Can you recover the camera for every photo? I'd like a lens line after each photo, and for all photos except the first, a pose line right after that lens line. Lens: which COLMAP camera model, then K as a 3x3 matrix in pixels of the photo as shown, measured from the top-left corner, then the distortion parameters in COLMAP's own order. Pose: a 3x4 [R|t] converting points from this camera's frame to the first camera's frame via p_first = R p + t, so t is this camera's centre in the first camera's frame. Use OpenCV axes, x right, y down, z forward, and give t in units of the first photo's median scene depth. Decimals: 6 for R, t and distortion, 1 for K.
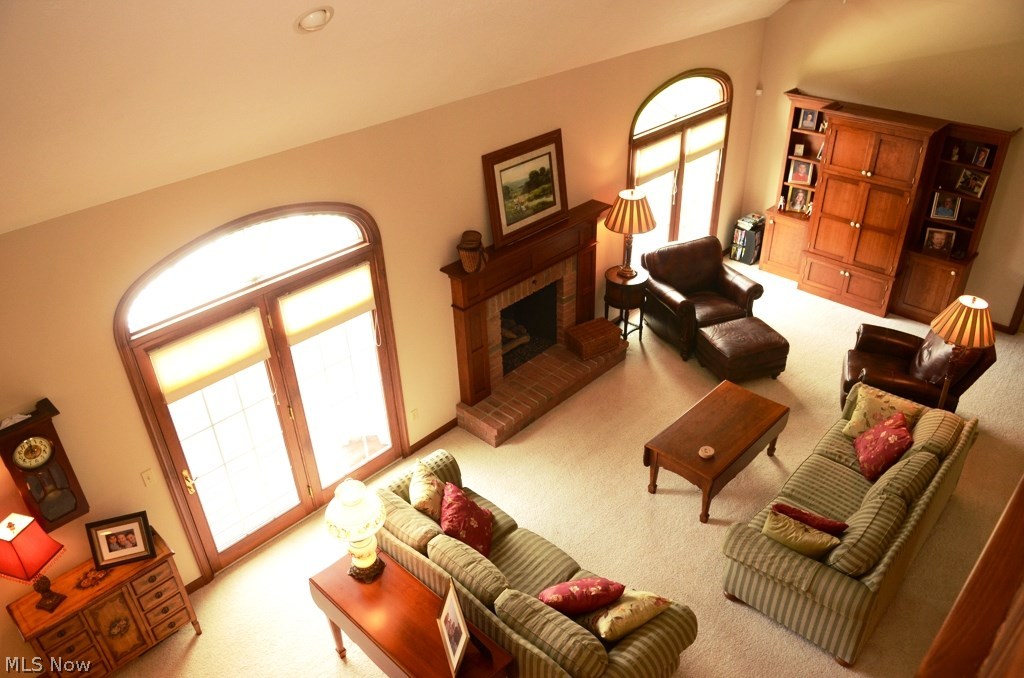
lens RADIAL K [[750.5, 0, 512.0], [0, 750.5, 339.0], [0, 0, 1]] dist [-0.017803, -0.044986]
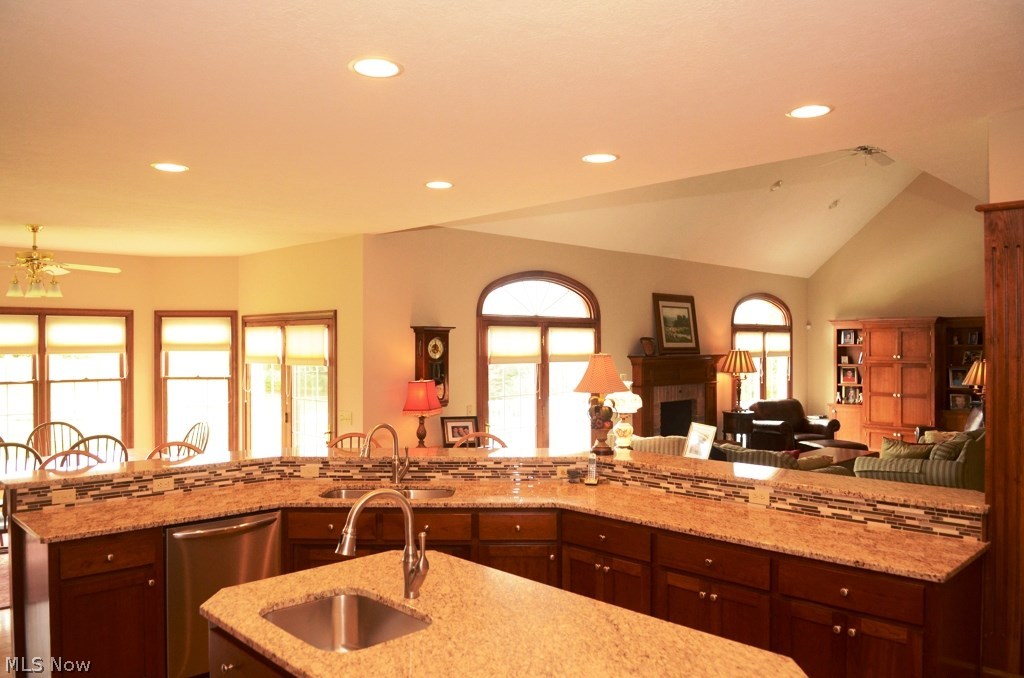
lens RADIAL K [[750.5, 0, 512.0], [0, 750.5, 339.0], [0, 0, 1]] dist [-0.017803, -0.044986]
pose [[0.999111, 0.029910, -0.029708, -0.236920], [-0.041157, 0.844609, -0.533799, 0.579038], [0.009125, 0.534547, 0.845090, -0.252349]]
